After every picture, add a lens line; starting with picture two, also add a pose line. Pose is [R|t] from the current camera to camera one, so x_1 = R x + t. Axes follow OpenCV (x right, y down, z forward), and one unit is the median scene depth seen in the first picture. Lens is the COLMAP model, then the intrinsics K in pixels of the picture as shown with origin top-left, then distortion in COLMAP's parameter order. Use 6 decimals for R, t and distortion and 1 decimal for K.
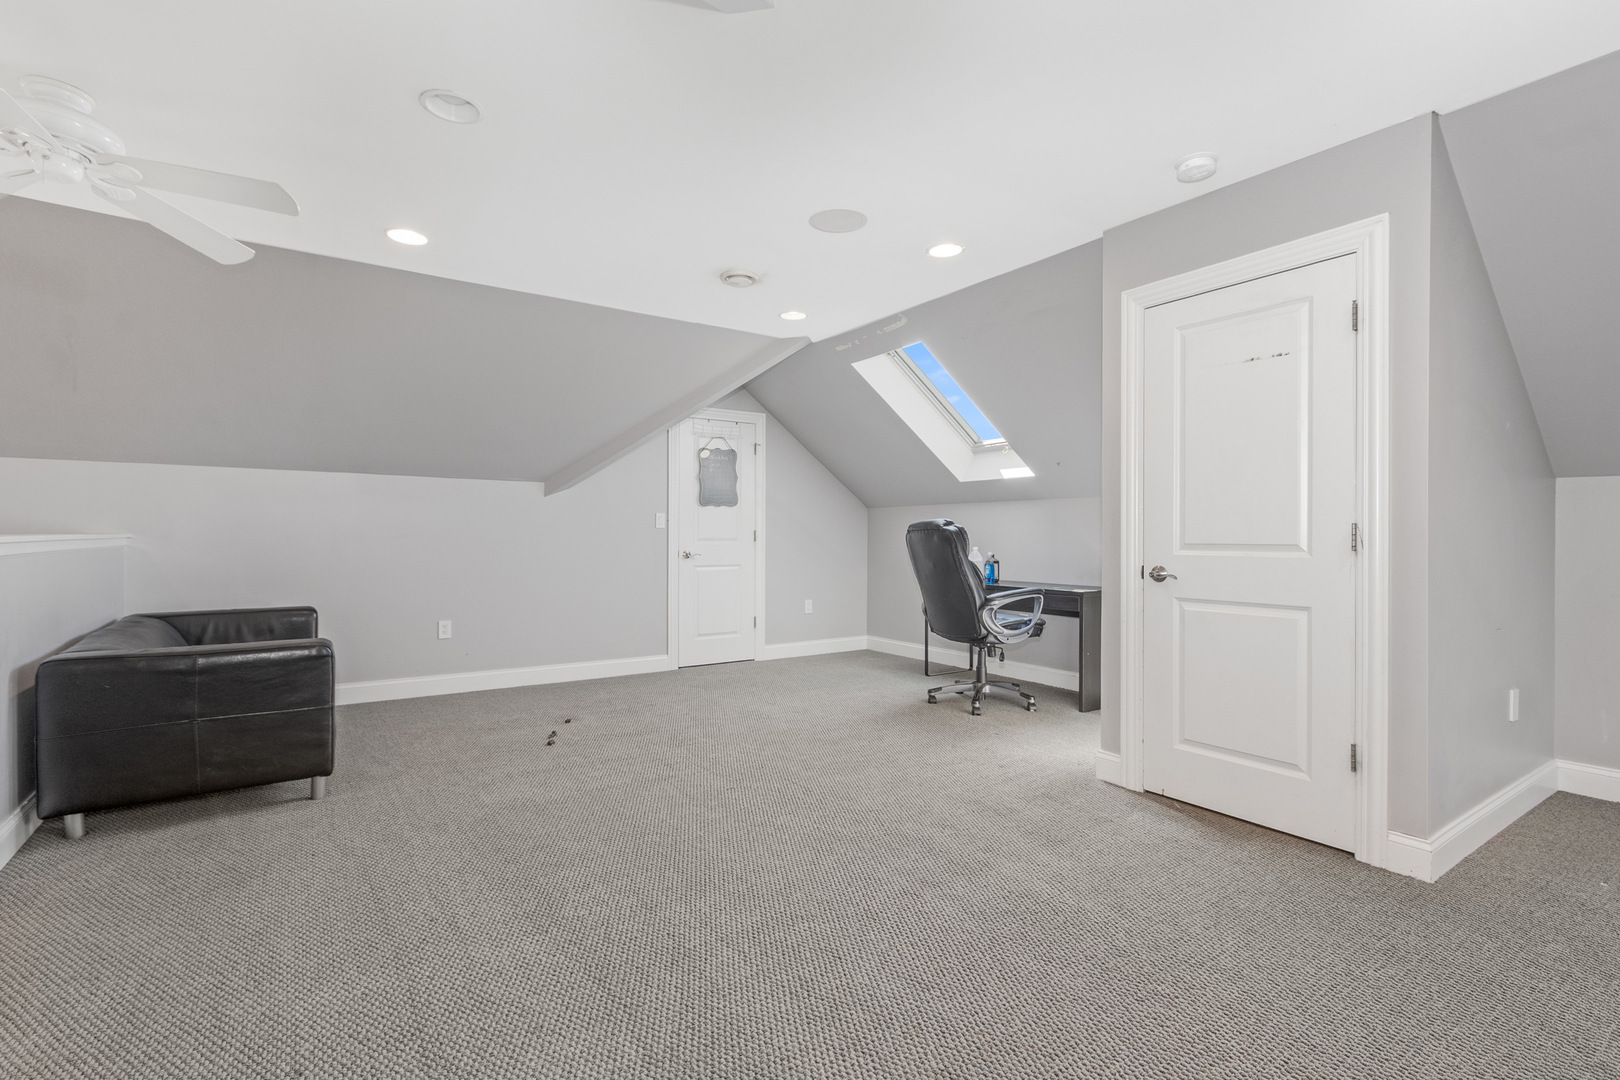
lens RADIAL K [[745.4, 0, 795.7], [0, 745.4, 534.8], [0, 0, 1]] dist [0.004502, -0.000380]
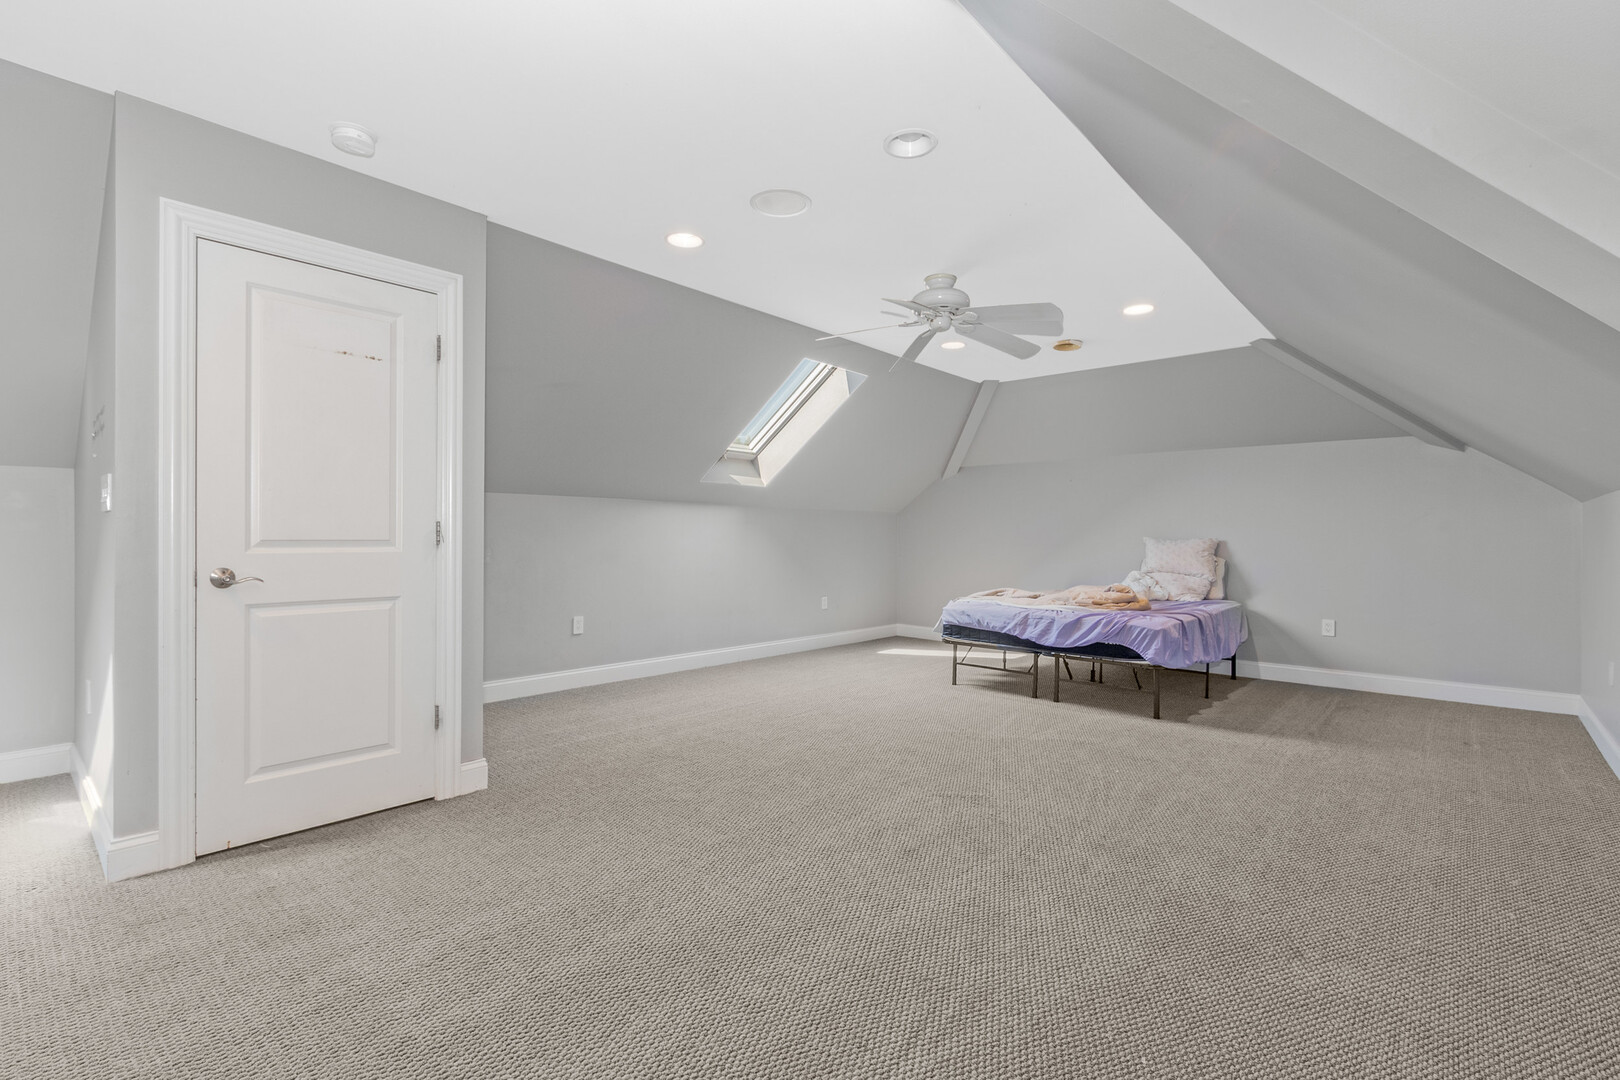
lens RADIAL K [[736.2, 0, 796.2], [0, 736.2, 541.3], [0, 0, 1]] dist [0.003124, -0.000733]
pose [[-0.244864, -0.010964, 0.969495, -0.500704], [-0.005089, 0.999937, 0.010022, 0.001355], [-0.969544, -0.002480, -0.244905, 0.680805]]
